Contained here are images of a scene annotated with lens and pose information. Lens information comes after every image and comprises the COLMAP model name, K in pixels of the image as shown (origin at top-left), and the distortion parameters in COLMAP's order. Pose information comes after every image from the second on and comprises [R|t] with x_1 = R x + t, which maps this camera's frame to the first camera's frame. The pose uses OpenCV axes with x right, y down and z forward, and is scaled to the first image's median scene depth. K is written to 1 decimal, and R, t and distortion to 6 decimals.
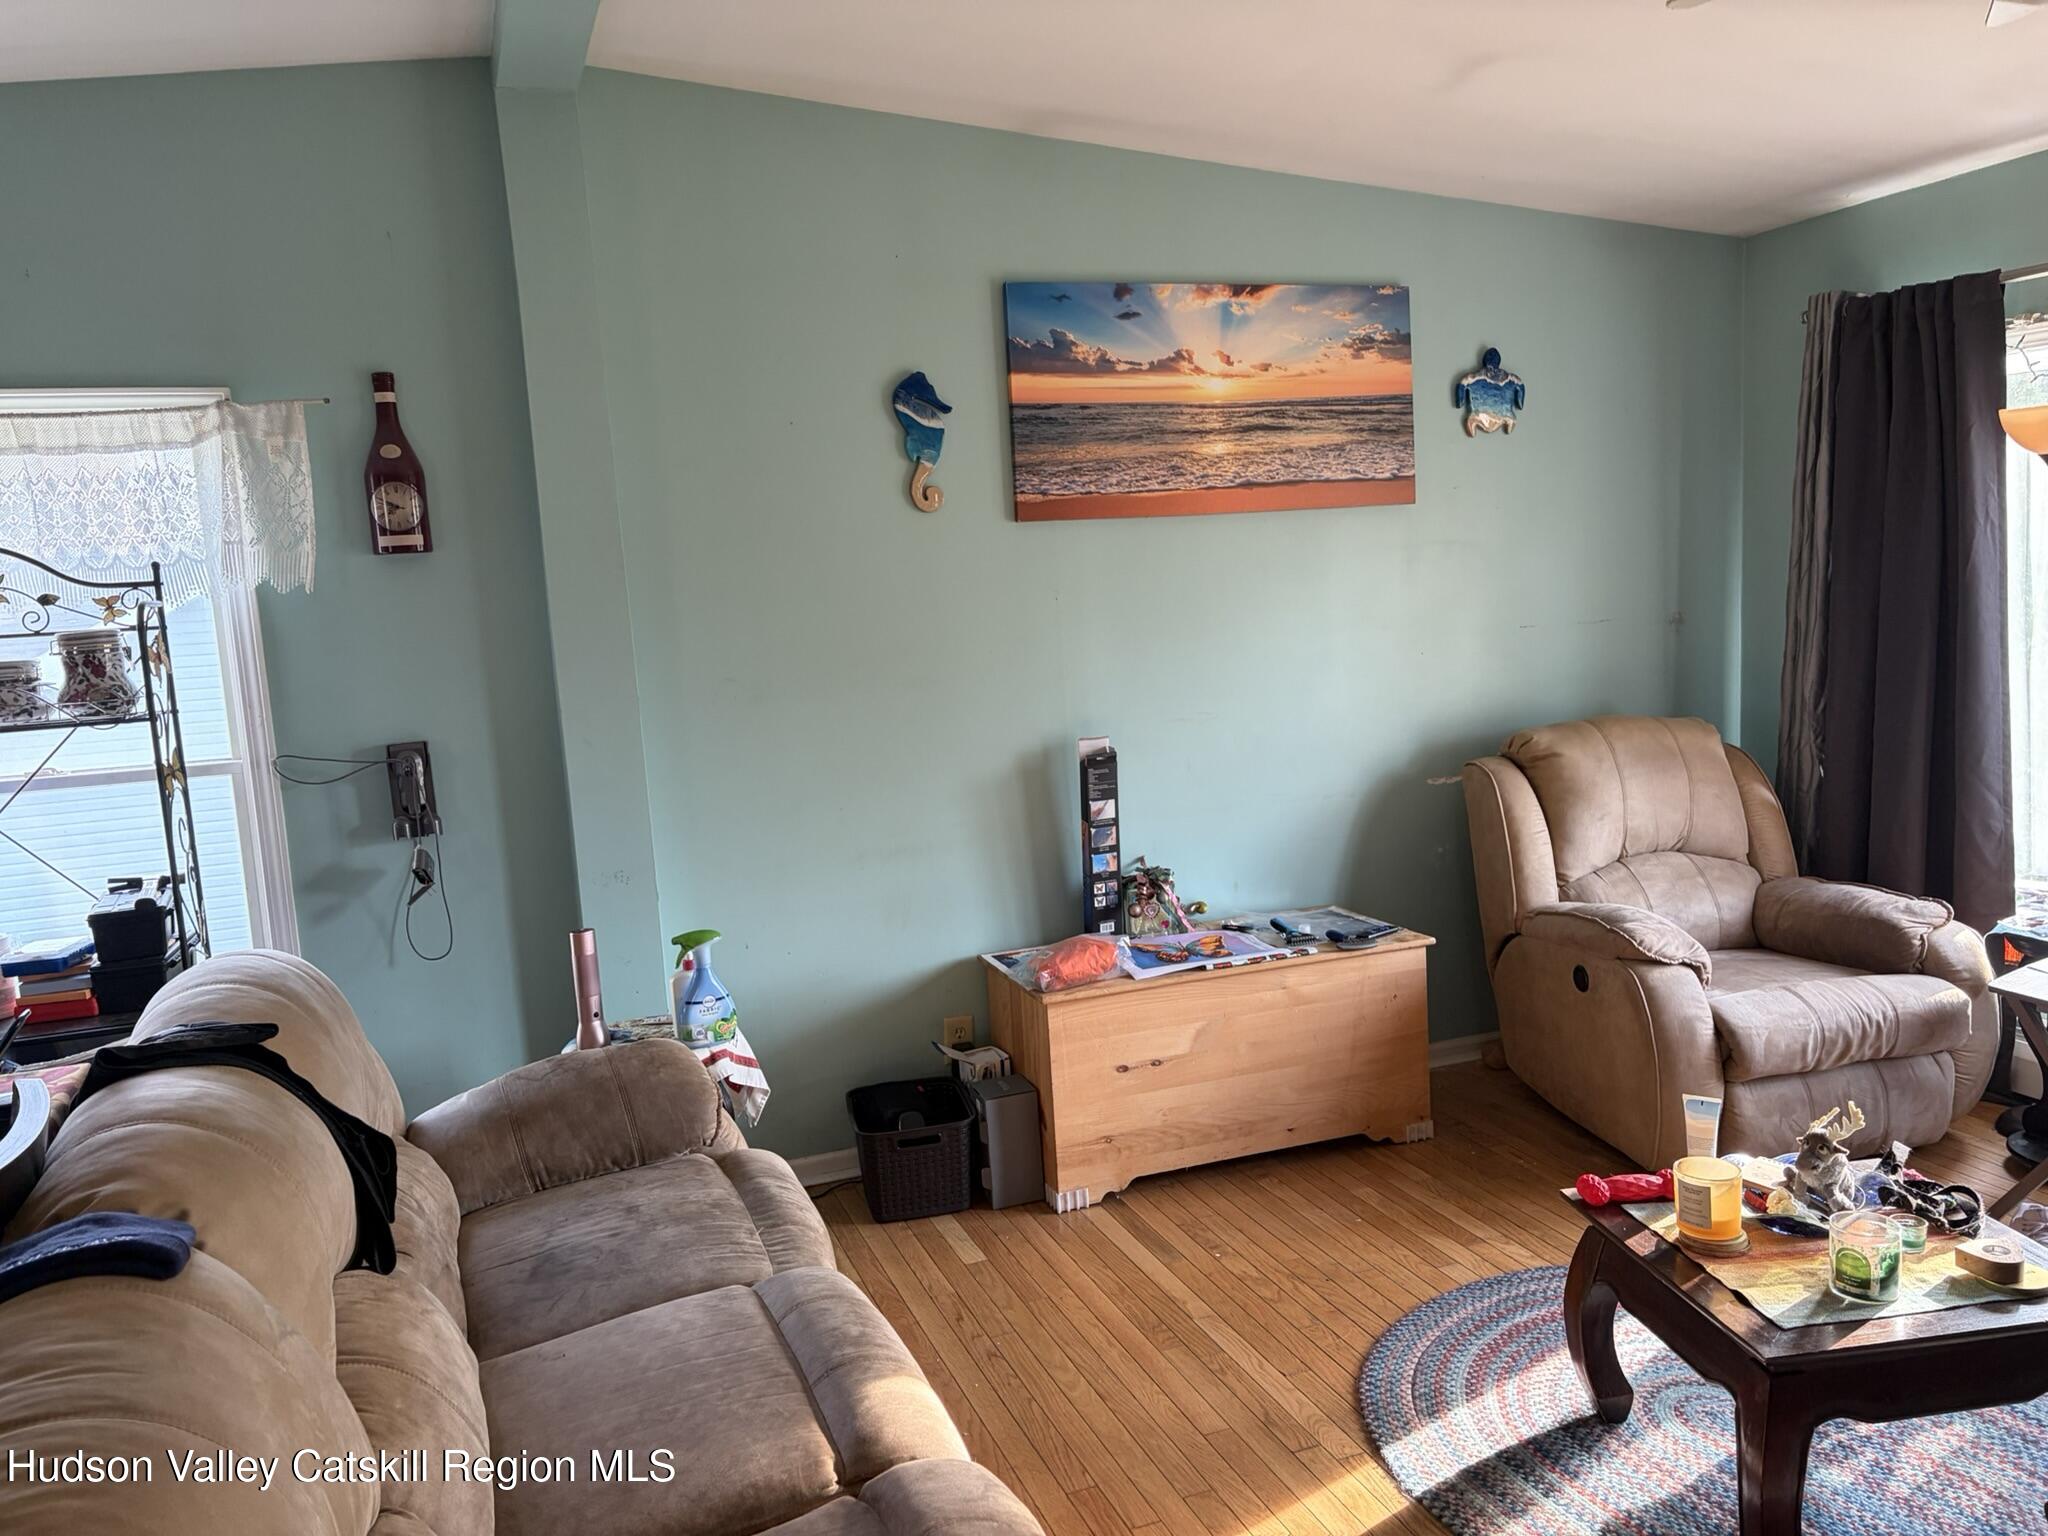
lens RADIAL K [[1546.5, 0, 1020.1], [0, 1546.5, 773.3], [0, 0, 1]] dist [0.116678, -0.170140]
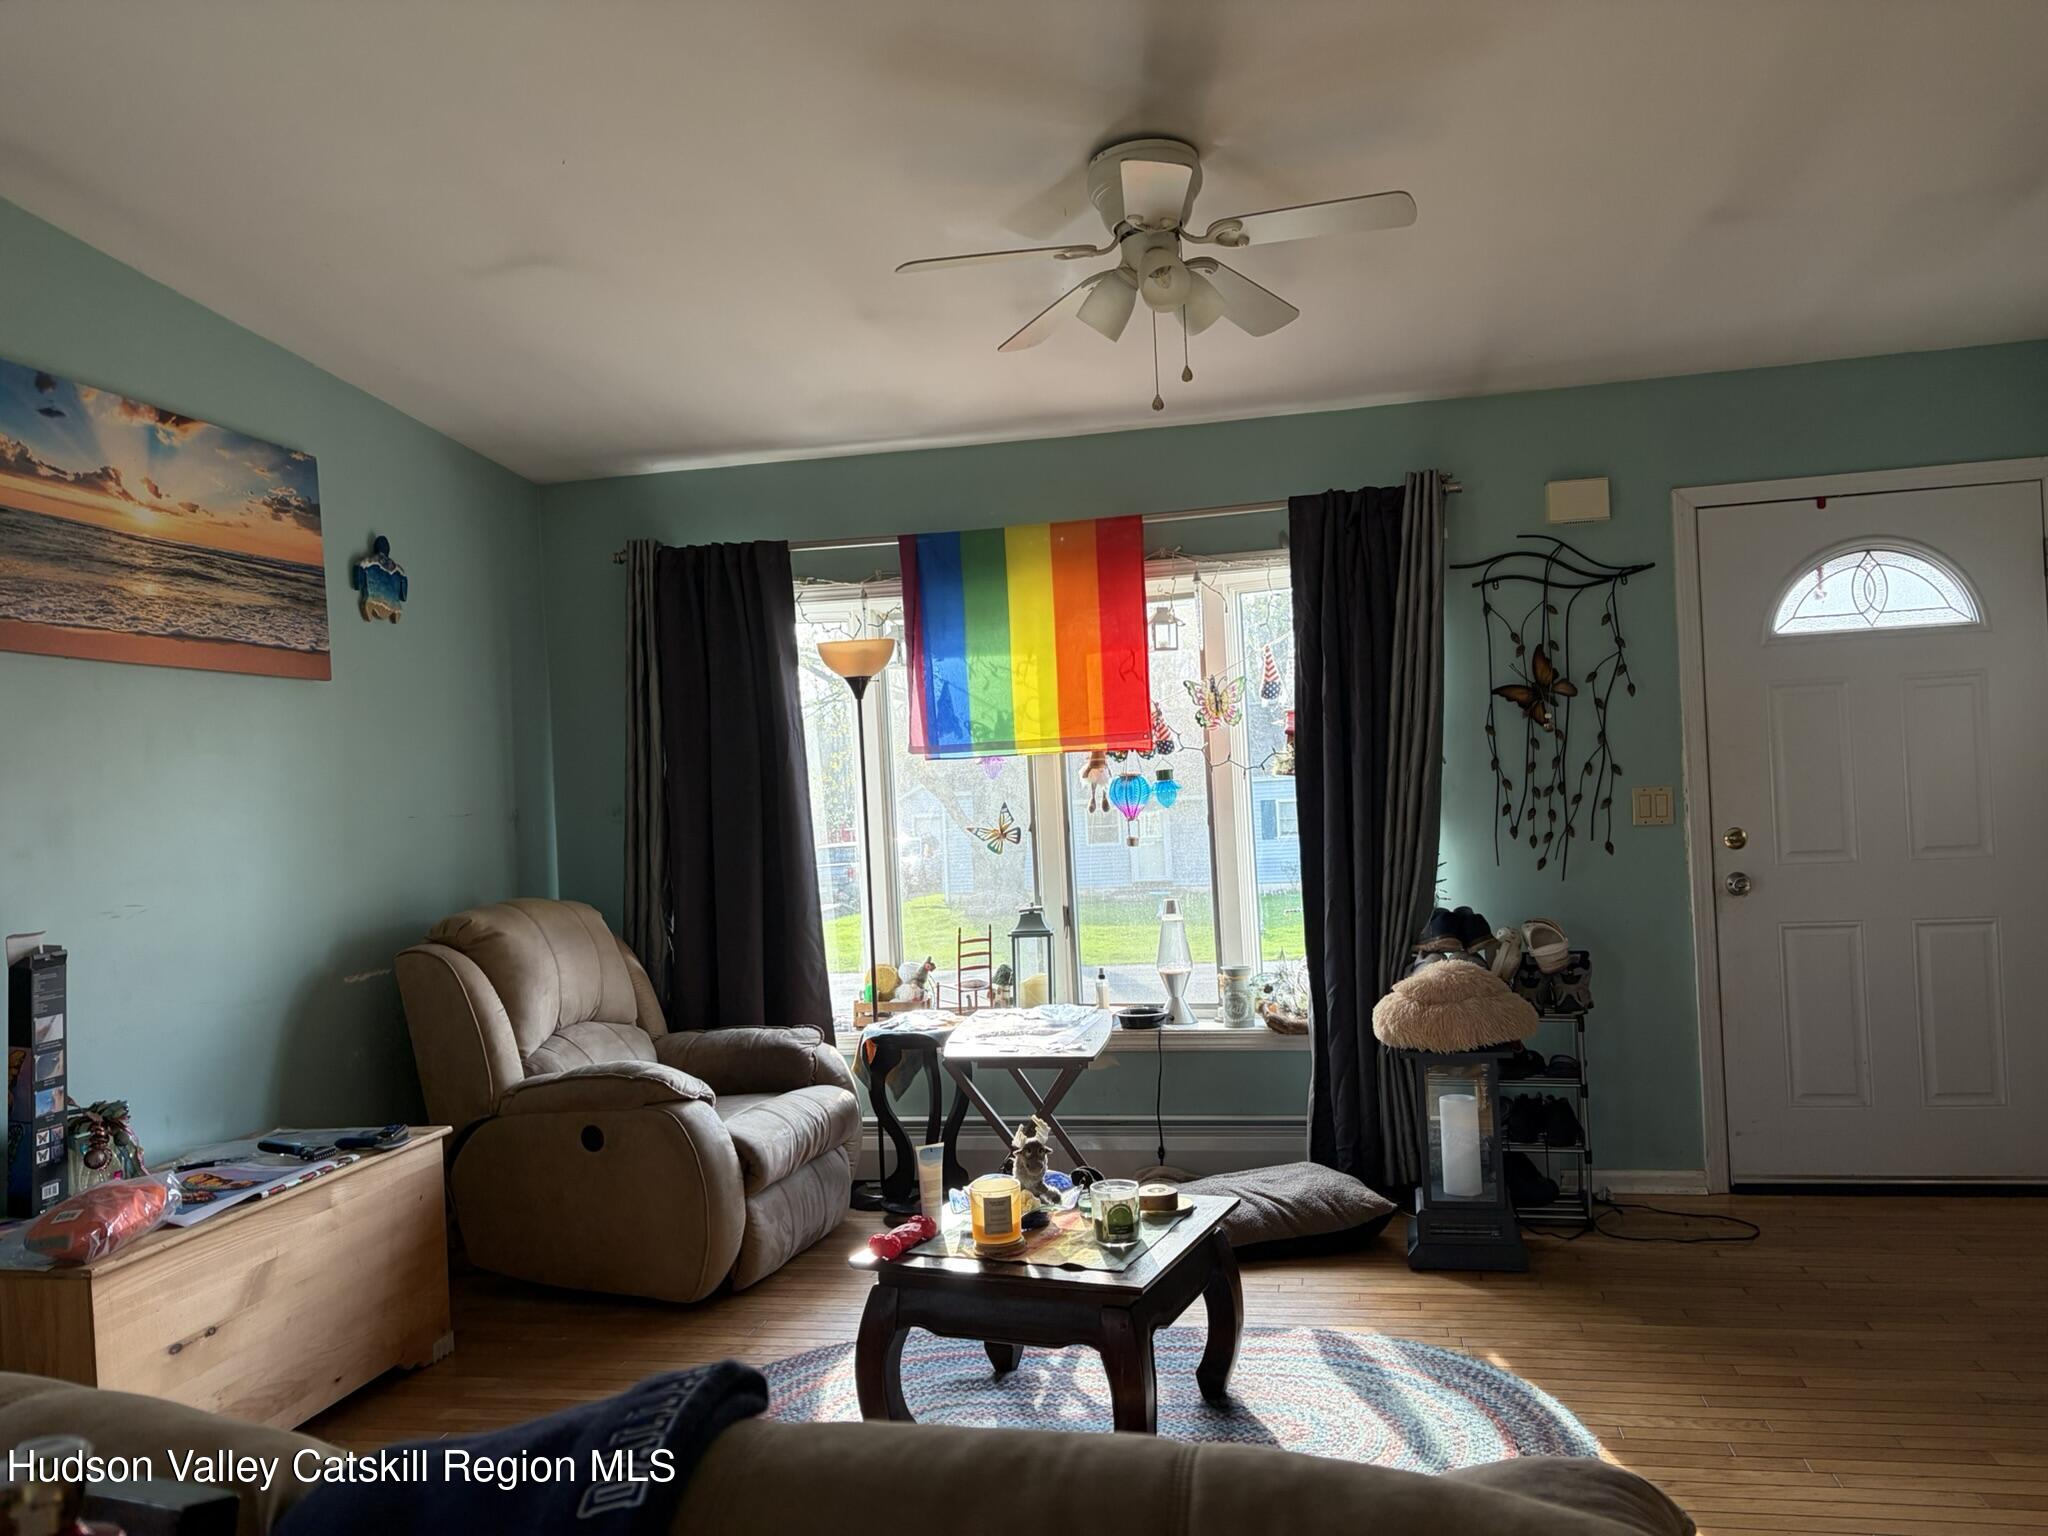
lens RADIAL K [[1544.6, 0, 1022.7], [0, 1544.6, 780.2], [0, 0, 1]] dist [0.062789, -0.069666]
pose [[0.529440, 0.036574, 0.847559, -0.336321], [0.124224, 0.984959, -0.120101, 0.053254], [-0.839203, 0.168873, 0.516933, 0.184725]]
